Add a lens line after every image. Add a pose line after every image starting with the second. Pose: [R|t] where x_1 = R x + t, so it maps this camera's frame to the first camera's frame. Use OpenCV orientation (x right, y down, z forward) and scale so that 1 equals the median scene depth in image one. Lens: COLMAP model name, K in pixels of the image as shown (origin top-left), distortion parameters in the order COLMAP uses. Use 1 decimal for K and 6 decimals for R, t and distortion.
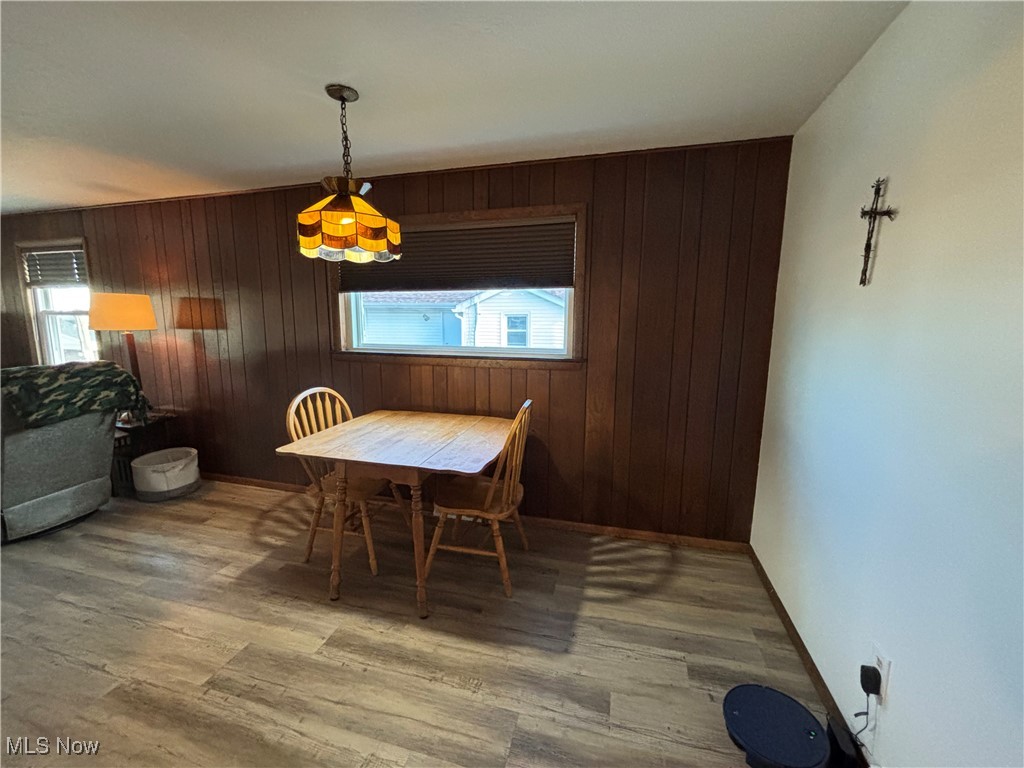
lens RADIAL K [[414.3, 0, 508.8], [0, 414.3, 384.7], [0, 0, 1]] dist [-0.001107, 0.000261]
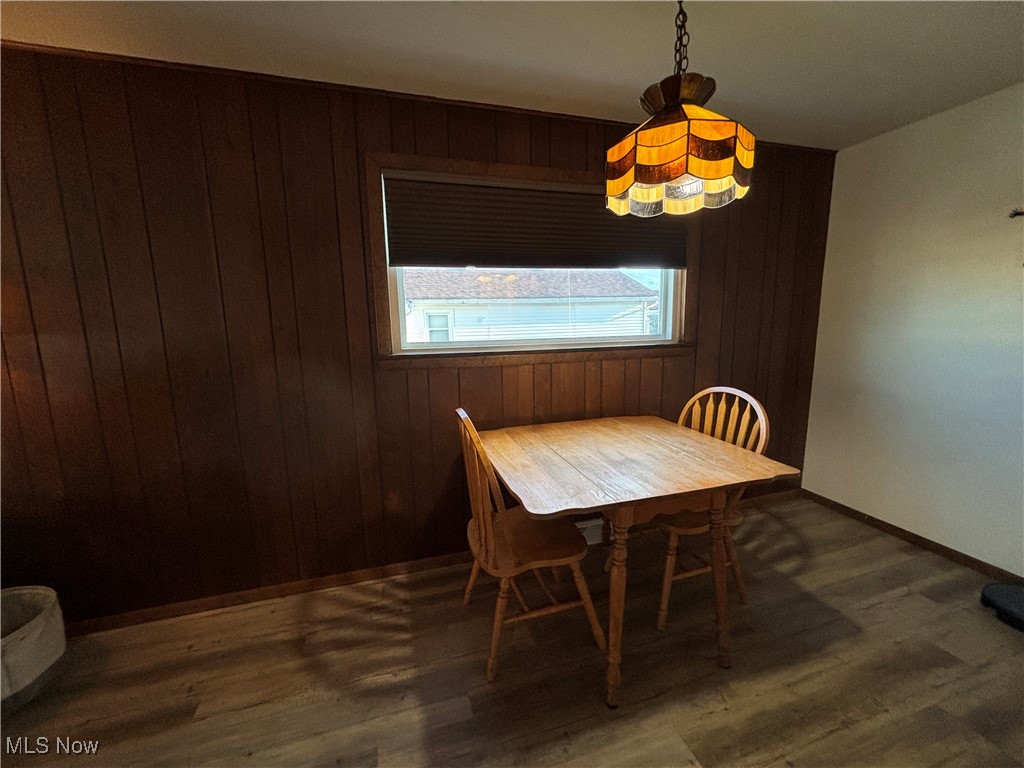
lens RADIAL K [[414.3, 0, 511.5], [0, 414.3, 383.6], [0, 0, 1]] dist [-0.001107, 0.000261]
pose [[0.839300, -0.104817, 0.533469, -0.747219], [0.106202, 0.993944, 0.028207, -0.041980], [-0.533195, 0.032981, 0.845349, 0.423034]]
